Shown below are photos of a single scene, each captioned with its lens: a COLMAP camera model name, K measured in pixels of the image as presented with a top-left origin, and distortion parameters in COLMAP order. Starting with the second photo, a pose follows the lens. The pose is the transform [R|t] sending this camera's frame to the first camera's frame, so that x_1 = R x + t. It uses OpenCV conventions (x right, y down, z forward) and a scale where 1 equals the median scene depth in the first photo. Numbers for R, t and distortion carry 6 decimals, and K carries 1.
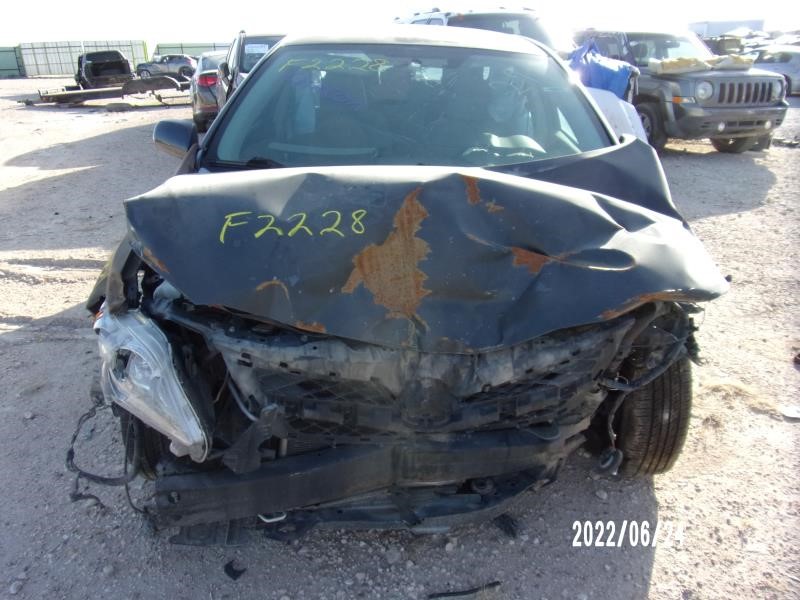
lens RADIAL K [[551.9, 0, 400.0], [0, 551.9, 300.0], [0, 0, 1]] dist [-0.000173, -0.000052]
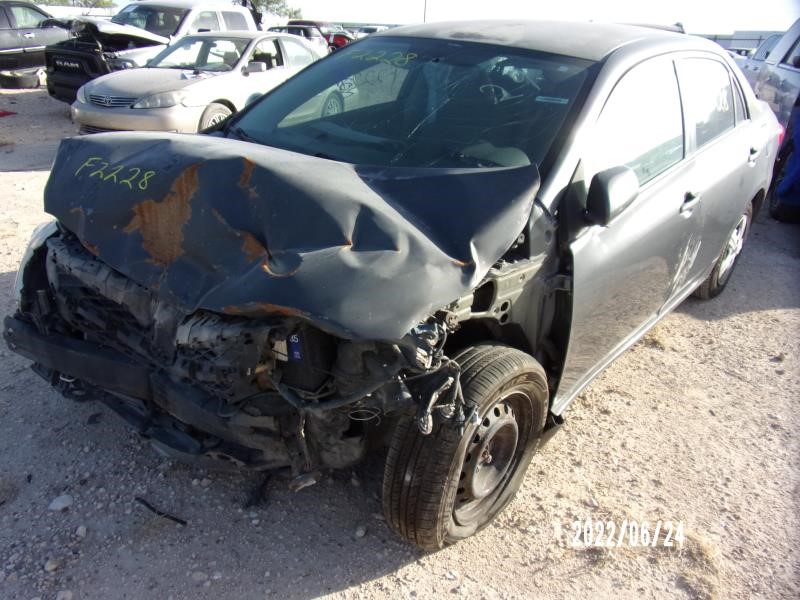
lens RADIAL K [[551.9, 0, 400.0], [0, 551.9, 300.0], [0, 0, 1]] dist [-0.000173, -0.000052]
pose [[0.756320, 0.295979, -0.583417, 1.146445], [-0.290394, 0.951017, 0.106013, -0.179839], [0.586217, 0.089241, 0.805224, 0.355248]]
